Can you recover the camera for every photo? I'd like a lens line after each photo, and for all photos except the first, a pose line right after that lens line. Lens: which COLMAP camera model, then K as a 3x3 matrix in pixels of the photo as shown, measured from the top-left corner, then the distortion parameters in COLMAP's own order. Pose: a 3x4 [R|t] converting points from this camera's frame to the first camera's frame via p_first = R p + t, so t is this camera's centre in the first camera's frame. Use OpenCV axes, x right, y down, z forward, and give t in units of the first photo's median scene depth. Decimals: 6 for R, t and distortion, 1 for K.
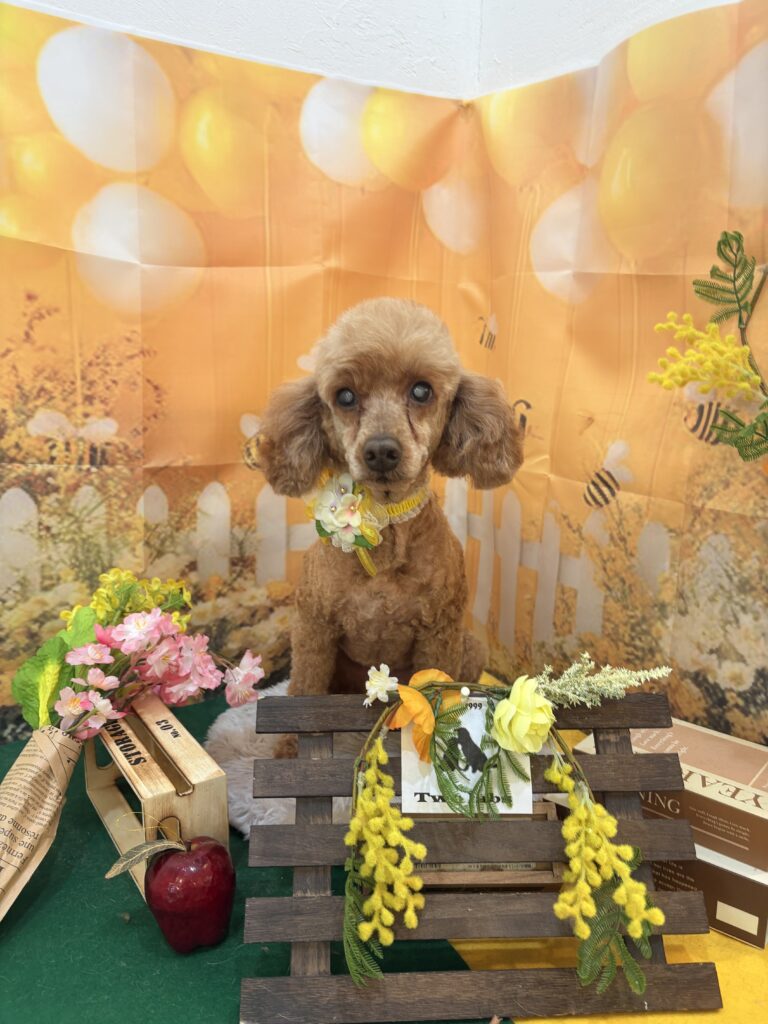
lens RADIAL K [[771.9, 0, 383.0], [0, 771.9, 511.3], [0, 0, 1]] dist [-0.003133, 0.008115]
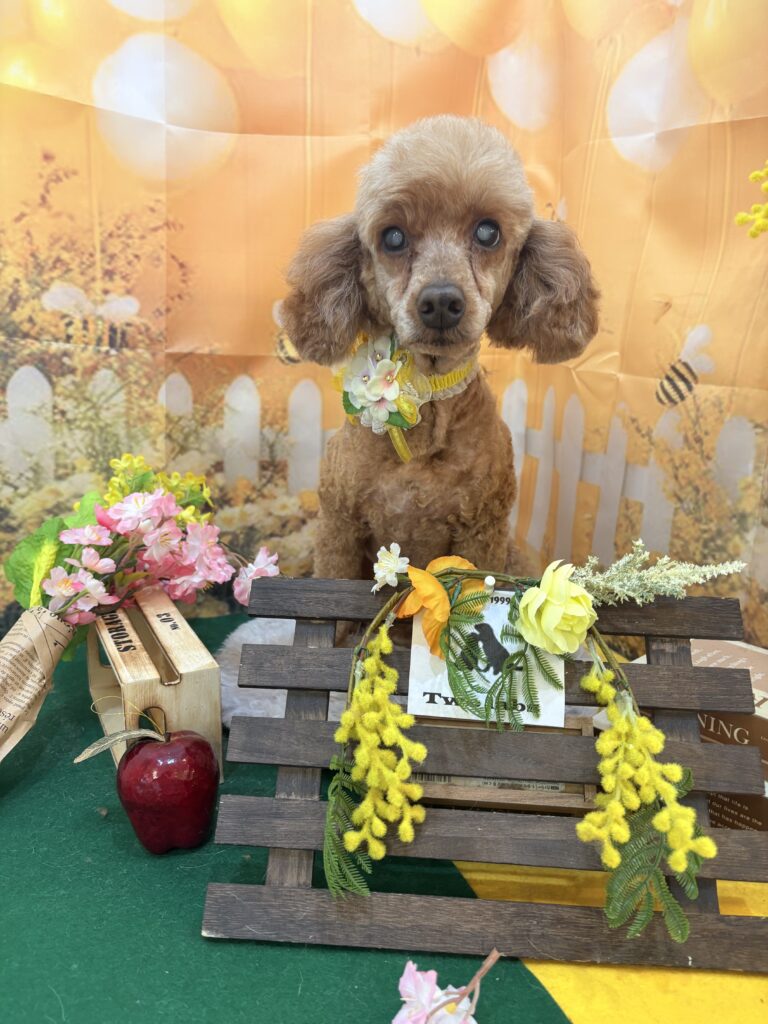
lens RADIAL K [[771.9, 0, 384.7], [0, 771.9, 513.3], [0, 0, 1]] dist [-0.003133, 0.008115]
pose [[0.993614, 0.040288, -0.105393, 0.063231], [-0.037276, 0.998843, 0.030393, 0.112625], [0.106495, -0.026270, 0.993966, 0.121153]]
